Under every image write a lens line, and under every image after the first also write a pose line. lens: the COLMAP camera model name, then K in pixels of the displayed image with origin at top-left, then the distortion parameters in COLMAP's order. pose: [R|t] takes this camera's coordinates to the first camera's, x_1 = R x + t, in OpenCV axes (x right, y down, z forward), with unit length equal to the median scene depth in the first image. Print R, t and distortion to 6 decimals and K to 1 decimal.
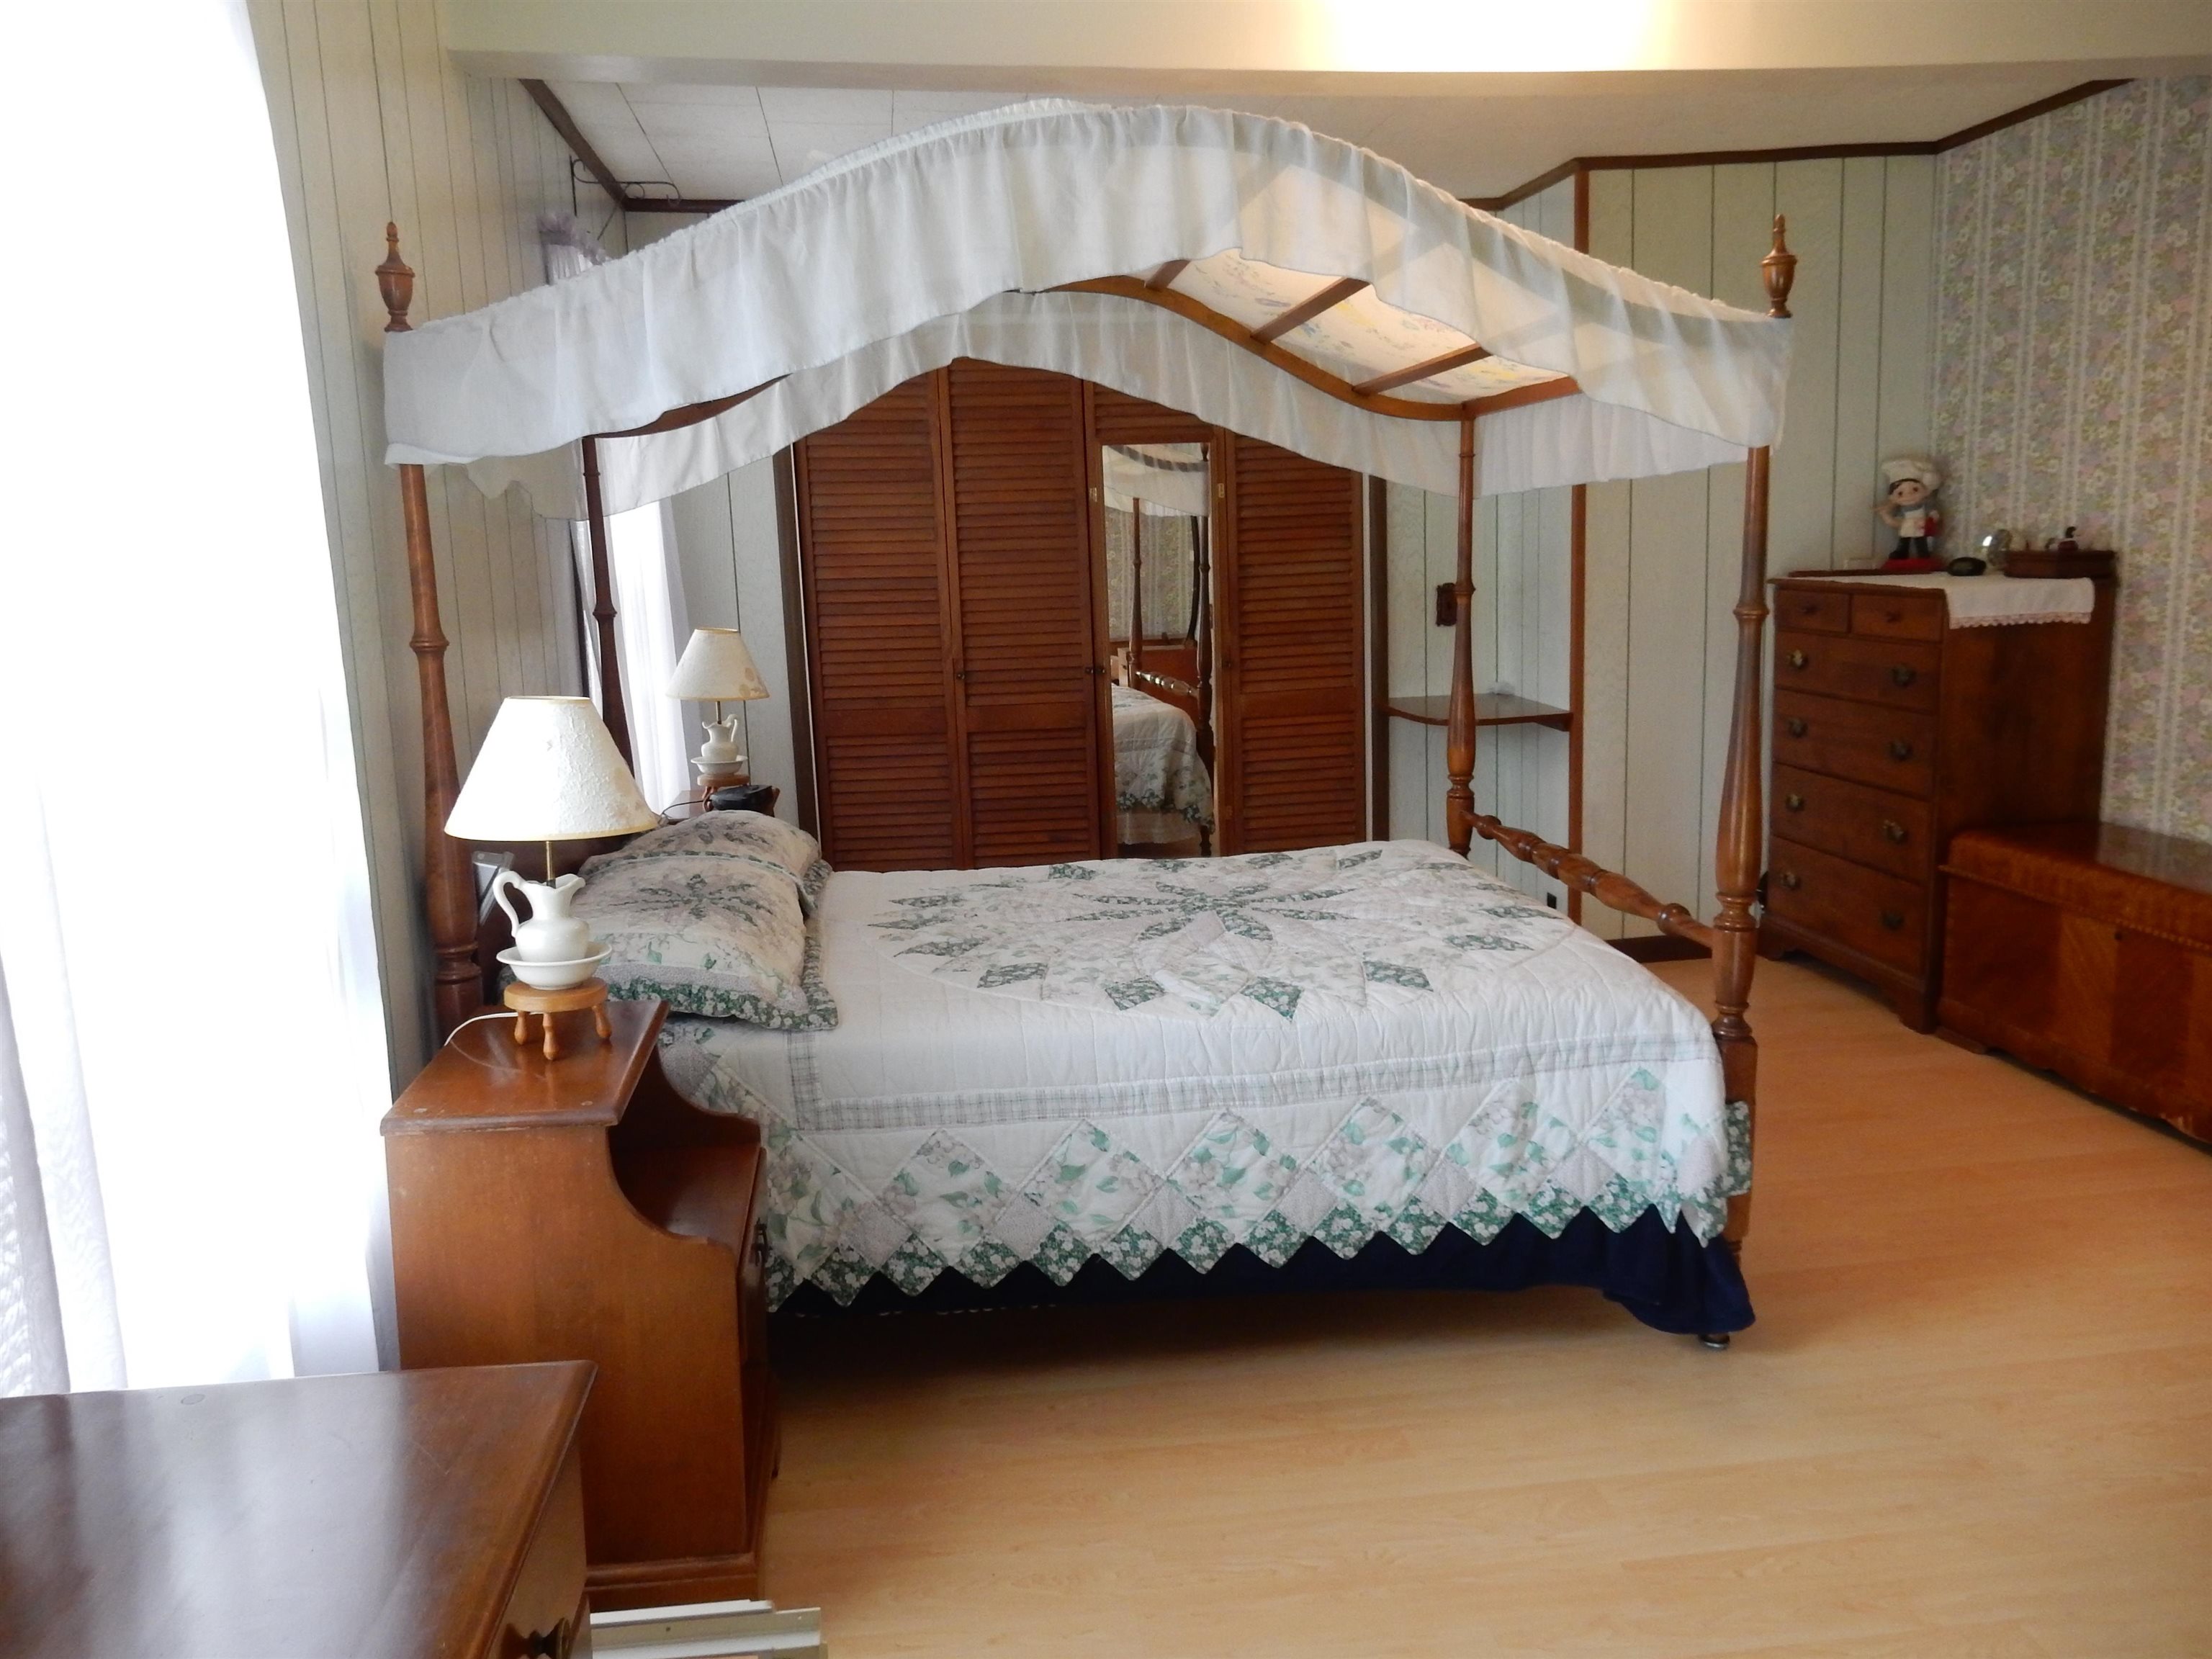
lens RADIAL K [[1619.2, 0, 1097.4], [0, 1619.2, 825.2], [0, 0, 1]] dist [-0.019231, 0.006806]
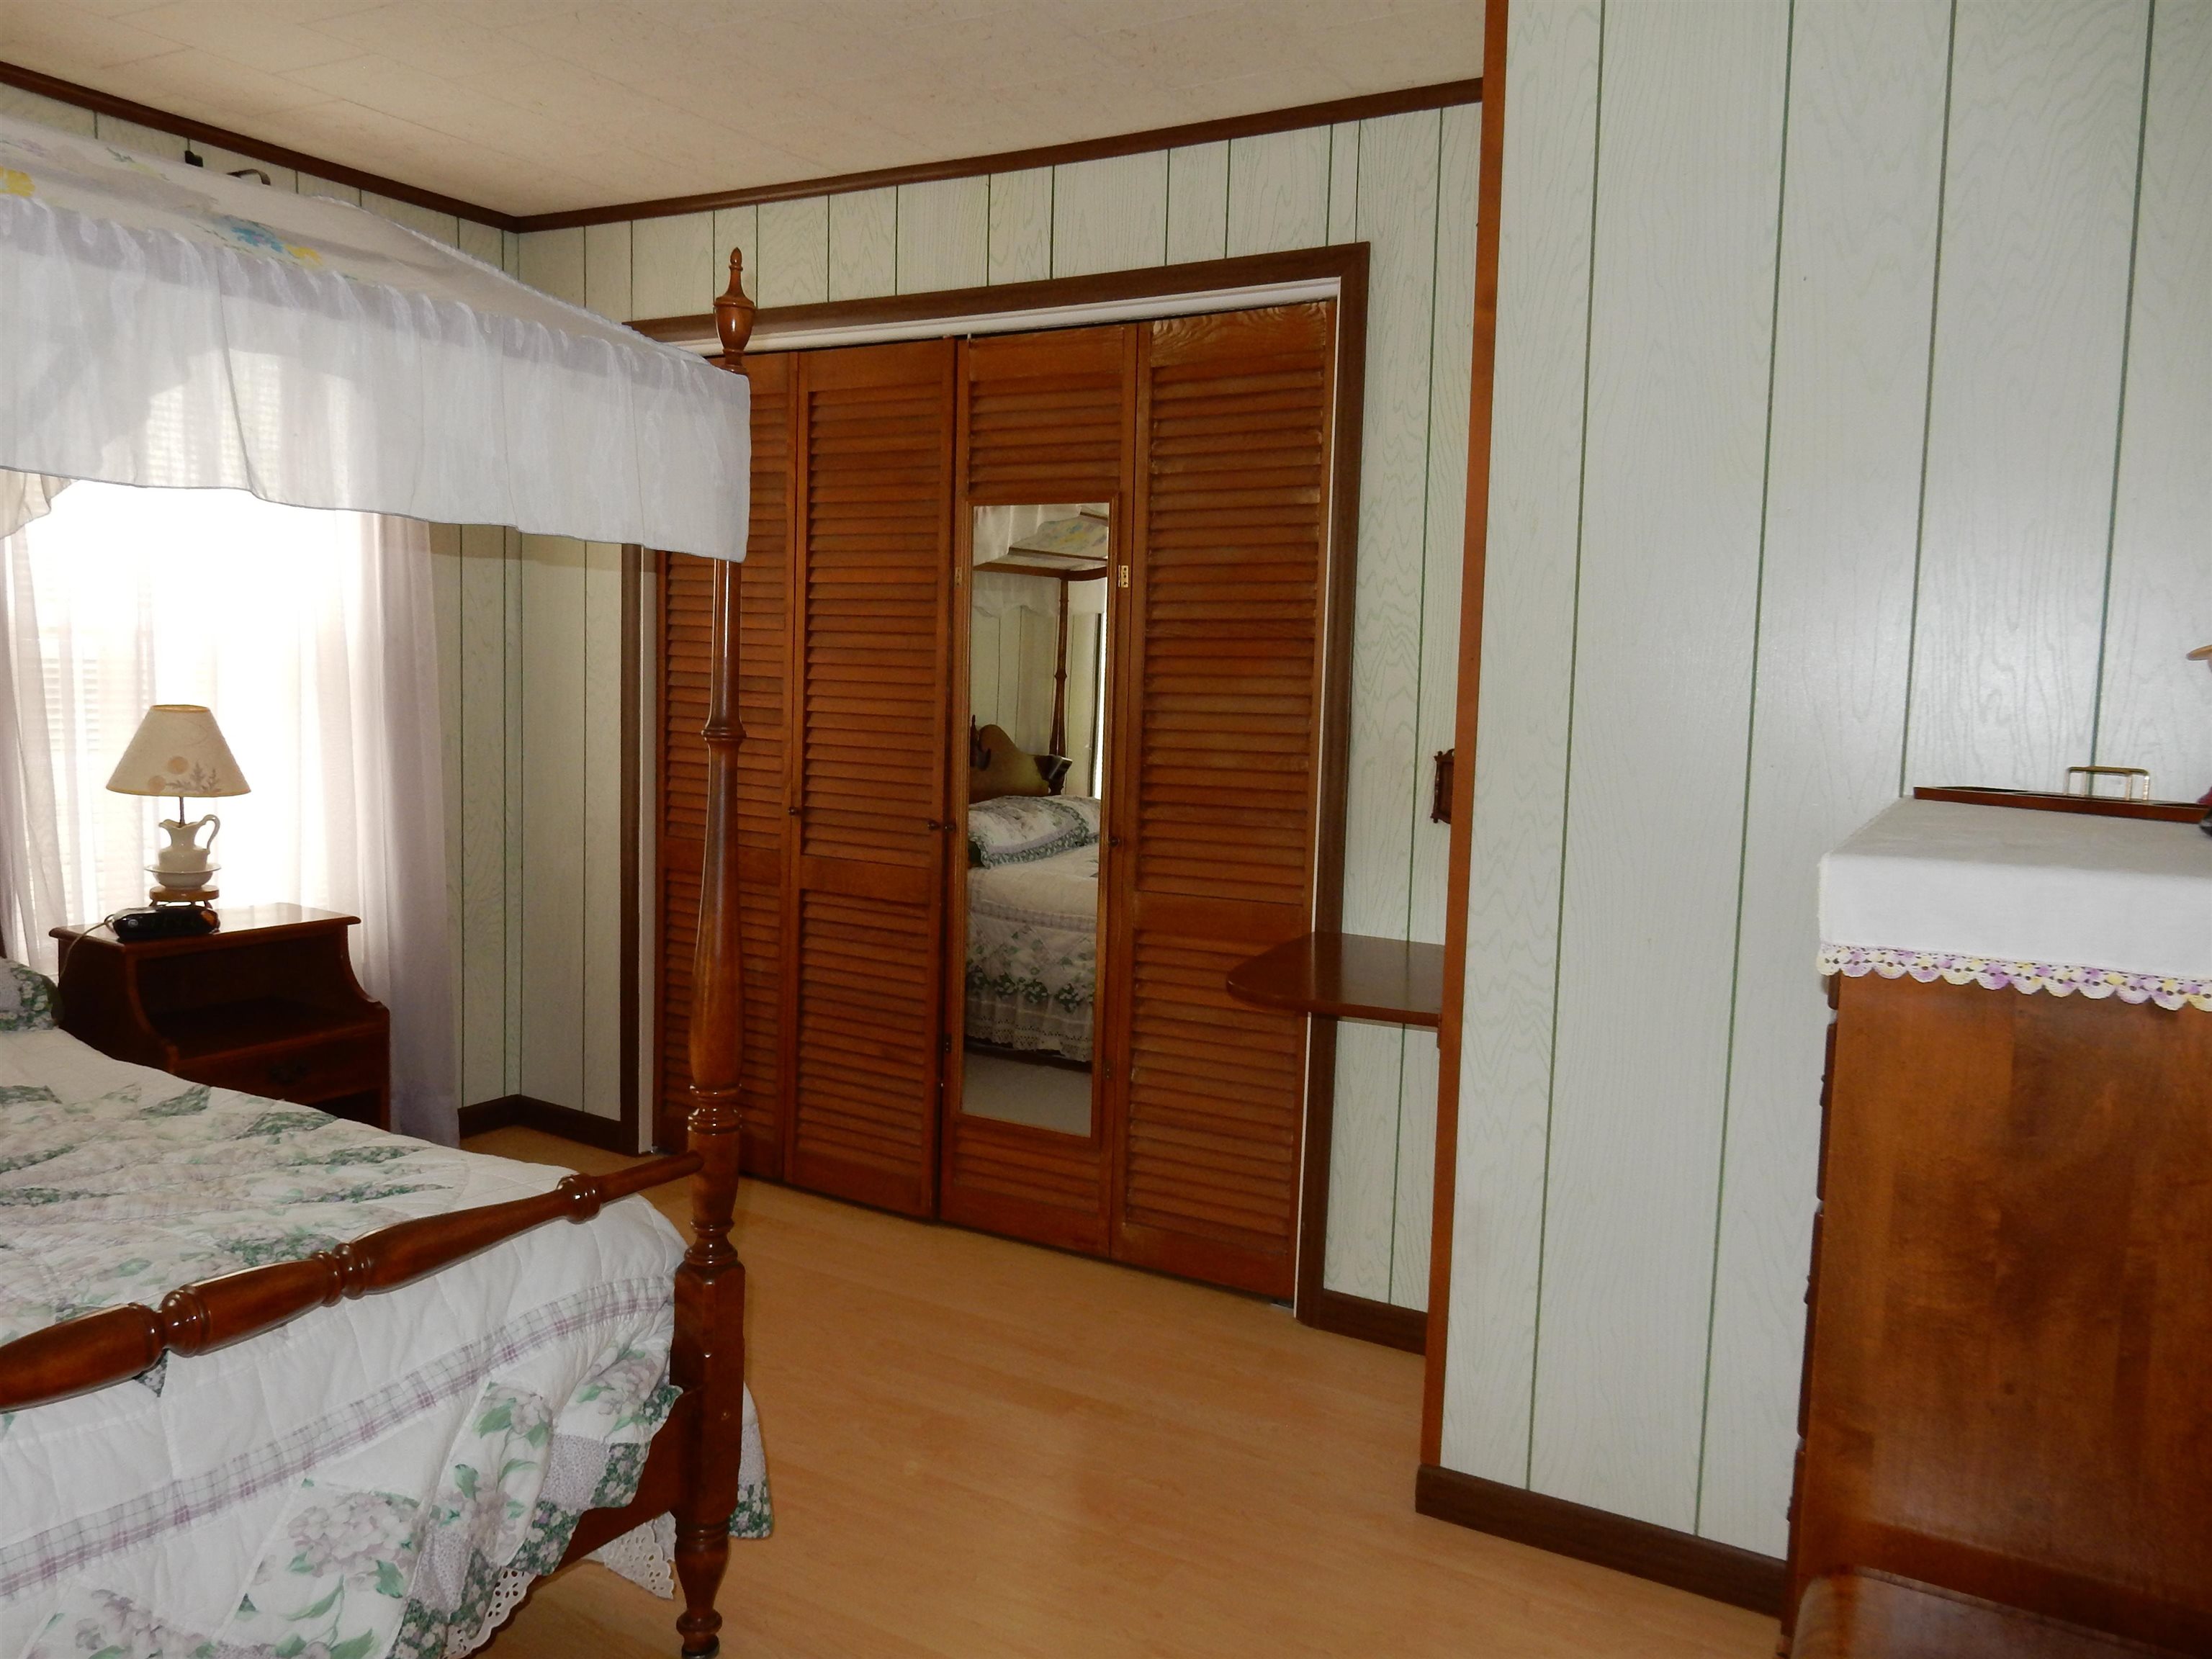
lens RADIAL K [[1619.2, 0, 1110.0], [0, 1619.2, 835.2], [0, 0, 1]] dist [-0.019231, 0.006806]
pose [[0.790488, 0.121405, -0.600324, 0.471212], [-0.162555, 0.986593, -0.014527, -0.093565], [0.590512, 0.109069, 0.799625, 0.486332]]
